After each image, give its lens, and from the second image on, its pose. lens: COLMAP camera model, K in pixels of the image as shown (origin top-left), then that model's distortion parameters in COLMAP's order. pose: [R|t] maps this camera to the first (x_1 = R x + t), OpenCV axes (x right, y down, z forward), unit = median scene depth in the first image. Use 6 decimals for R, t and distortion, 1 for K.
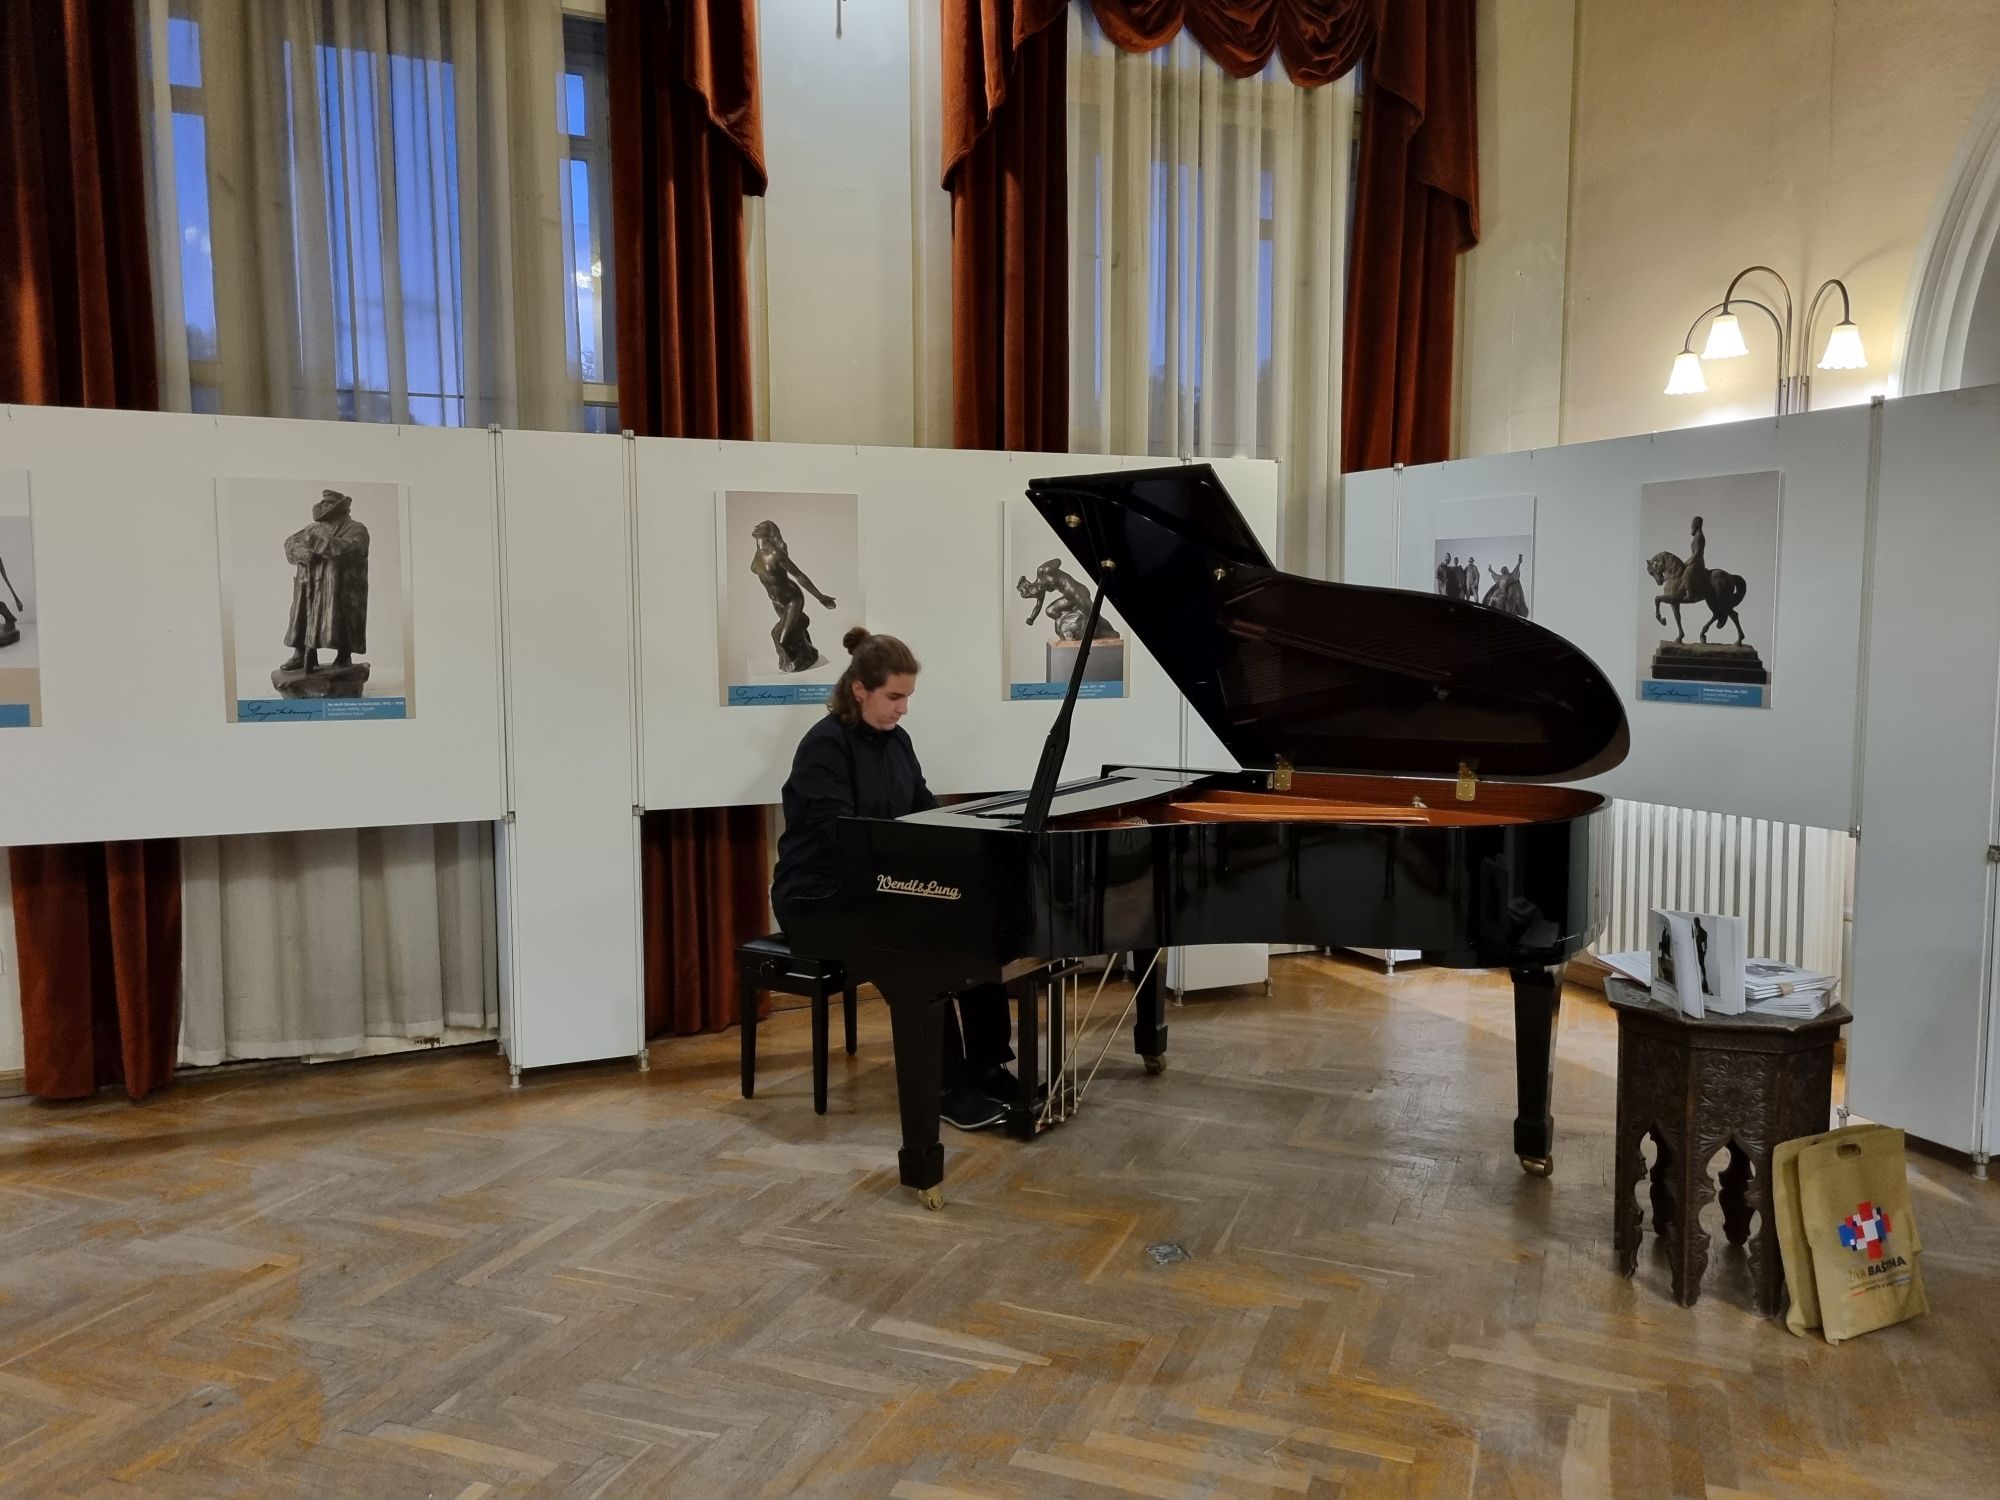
lens RADIAL K [[1493.9, 0, 1000.0], [0, 1493.9, 750.0], [0, 0, 1]] dist [0.054725, -0.045688]
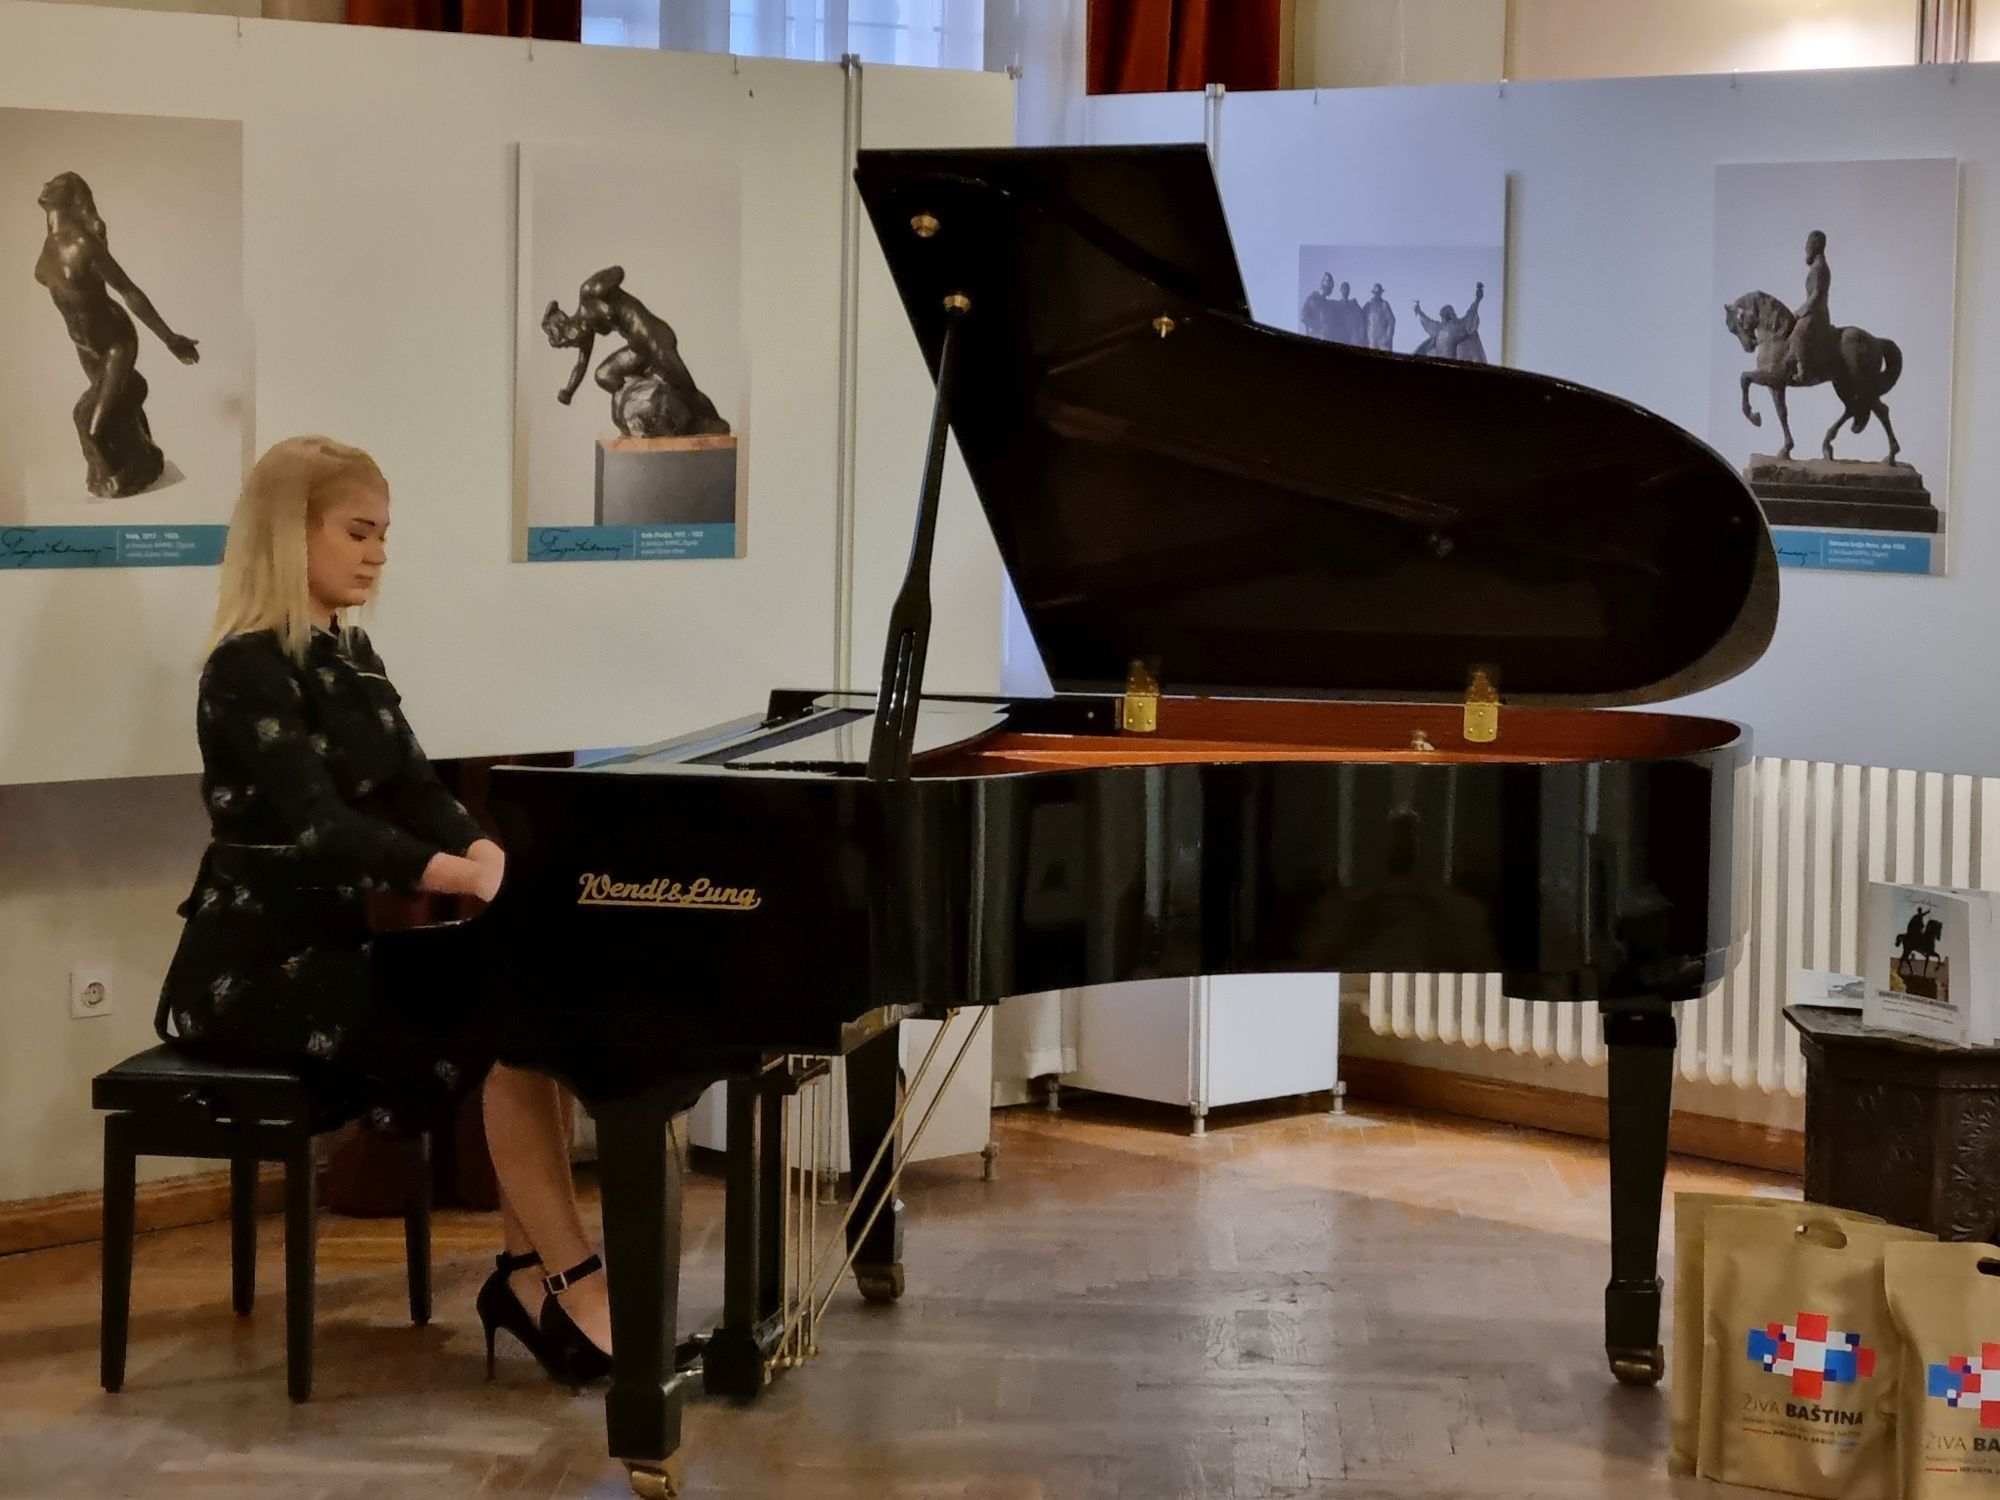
lens RADIAL K [[4737.8, 0, 1000.0], [0, 4737.8, 750.0], [0, 0, 1]] dist [0.094895, 0.430529]
pose [[0.933446, -0.010723, 0.358558, -0.434998], [0.012743, 0.999913, -0.003270, 0.036792], [-0.358491, 0.007622, 0.933502, -0.508544]]
